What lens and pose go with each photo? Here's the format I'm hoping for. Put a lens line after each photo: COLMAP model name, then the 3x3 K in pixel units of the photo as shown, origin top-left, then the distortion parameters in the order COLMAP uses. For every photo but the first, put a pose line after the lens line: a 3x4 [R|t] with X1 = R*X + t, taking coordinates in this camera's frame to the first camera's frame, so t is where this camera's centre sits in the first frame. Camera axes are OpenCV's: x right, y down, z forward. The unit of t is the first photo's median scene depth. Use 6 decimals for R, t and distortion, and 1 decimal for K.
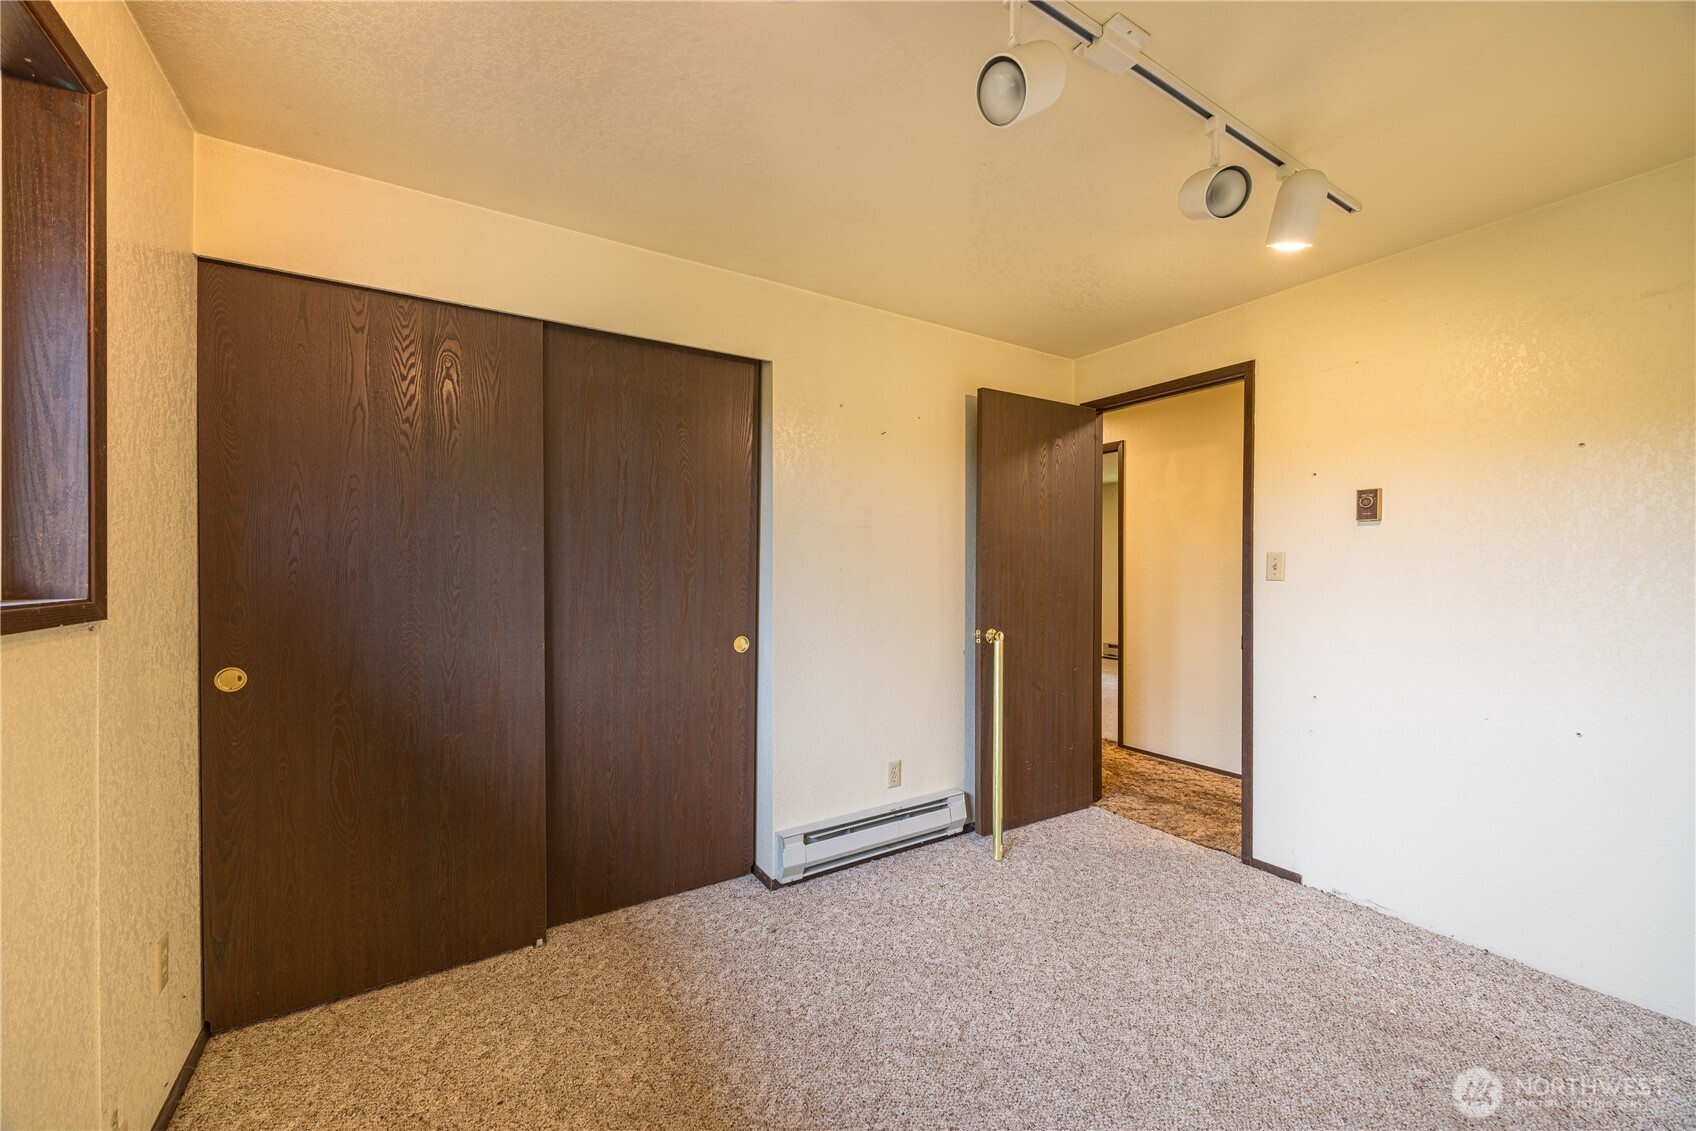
lens RADIAL K [[650.8, 0, 853.2], [0, 650.8, 559.8], [0, 0, 1]] dist [-0.001793, -0.000126]
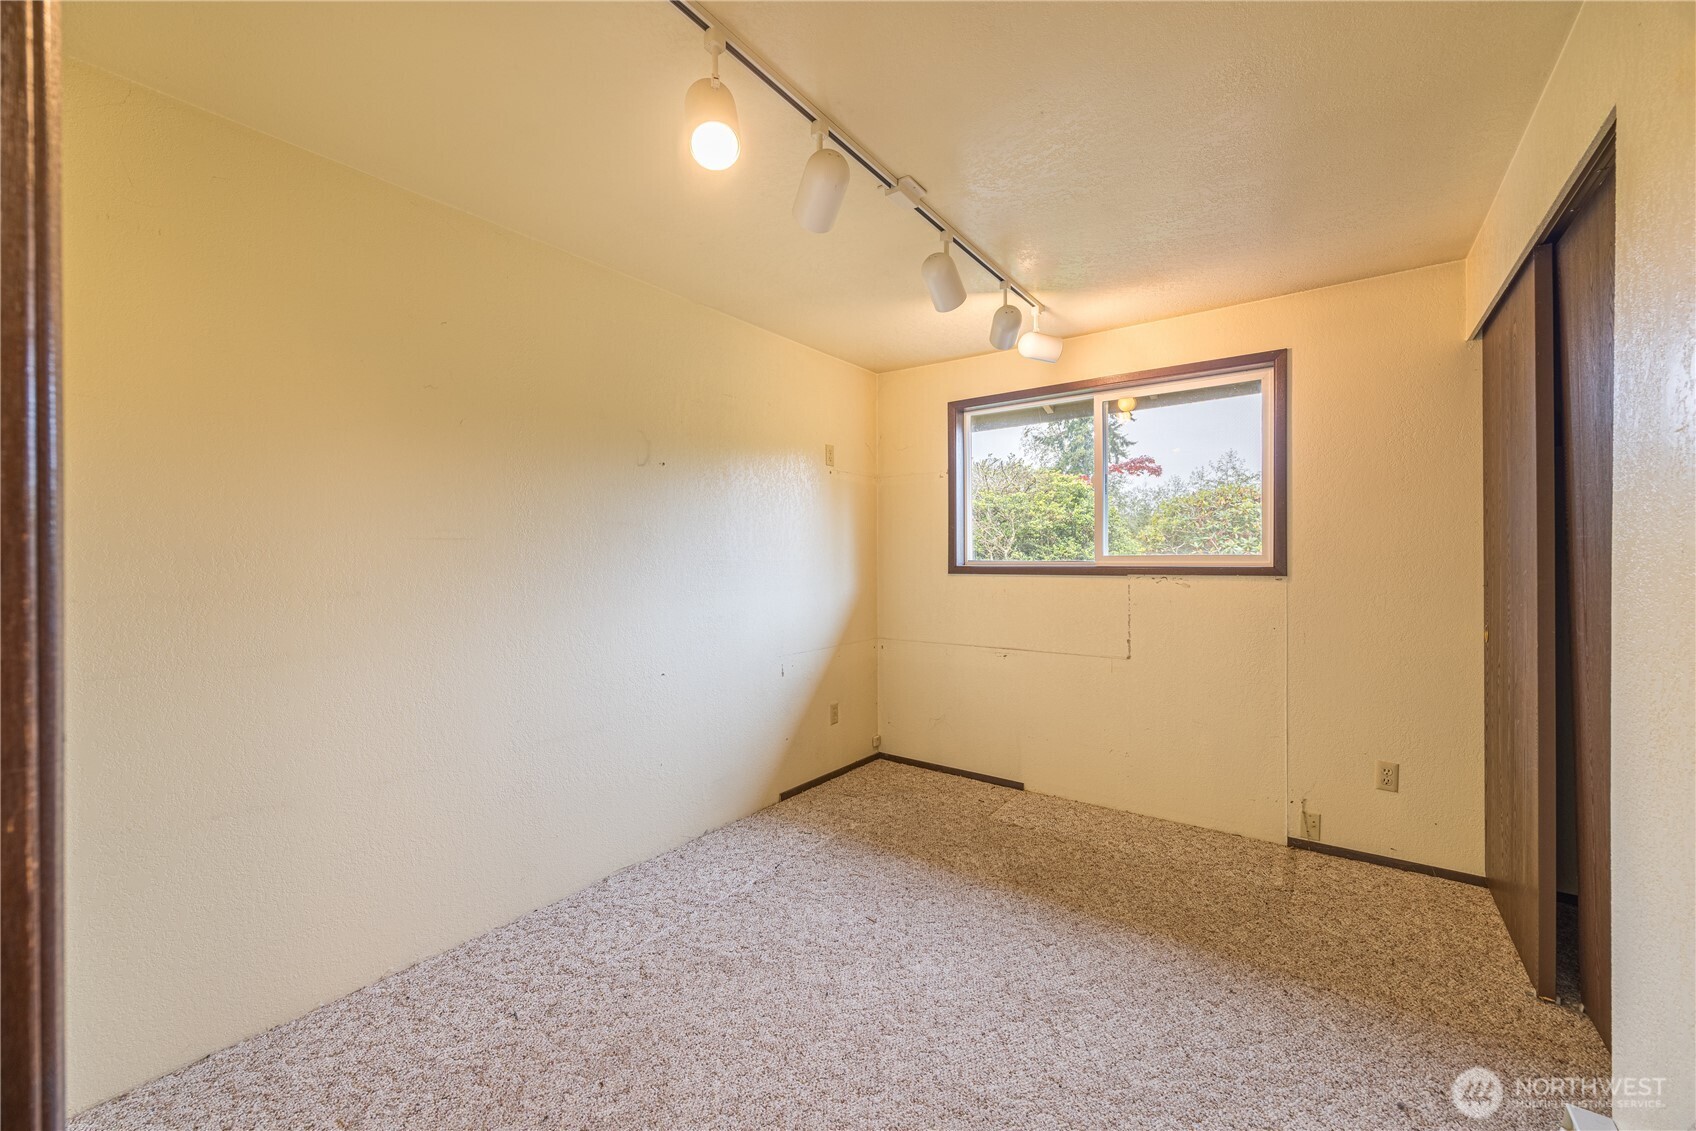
lens RADIAL K [[664.2, 0, 838.6], [0, 664.2, 556.6], [0, 0, 1]] dist [-0.002186, 0.000048]
pose [[-0.935011, 0.004484, -0.354591, 0.846044], [0.008585, 0.999913, -0.009992, 0.023763], [0.354516, -0.012386, -0.934968, 1.884521]]
